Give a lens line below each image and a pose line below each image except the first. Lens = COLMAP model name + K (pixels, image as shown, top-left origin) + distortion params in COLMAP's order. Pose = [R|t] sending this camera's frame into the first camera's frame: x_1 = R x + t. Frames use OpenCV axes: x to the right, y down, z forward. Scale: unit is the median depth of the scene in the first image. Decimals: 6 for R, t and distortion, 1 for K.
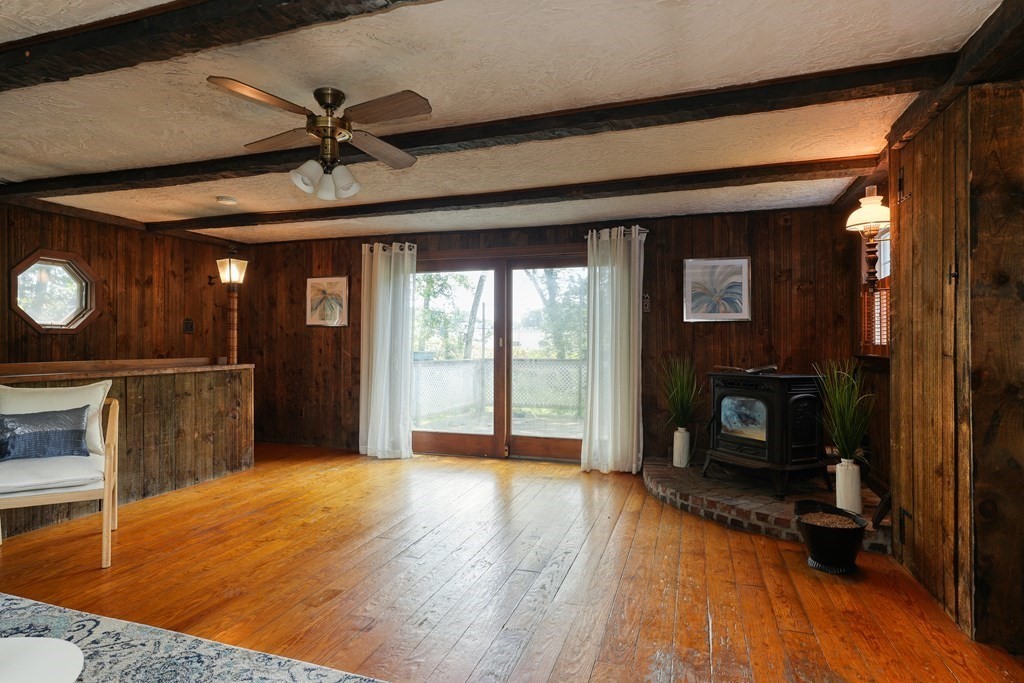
lens RADIAL K [[581.2, 0, 512.0], [0, 581.2, 341.5], [0, 0, 1]] dist [-0.000059, 0.000263]
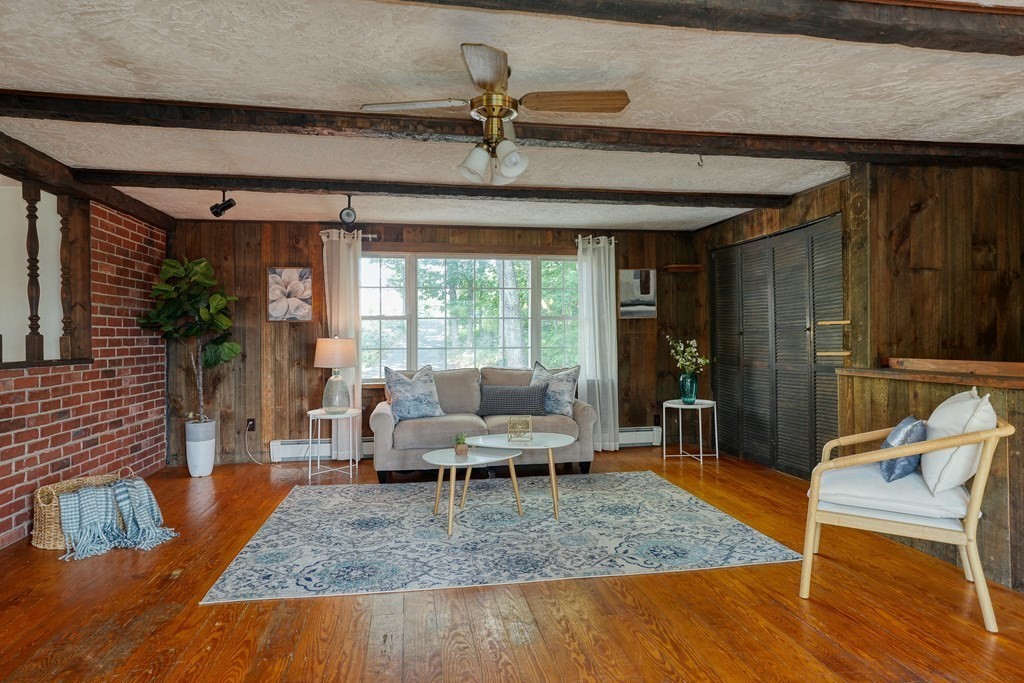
lens RADIAL K [[581.2, 0, 512.0], [0, 581.2, 341.5], [0, 0, 1]] dist [-0.000059, 0.000263]
pose [[-0.886571, -0.001487, -0.462591, 0.089351], [0.001065, 0.999986, -0.005256, 0.024615], [0.462592, -0.005152, -0.886556, 1.960636]]
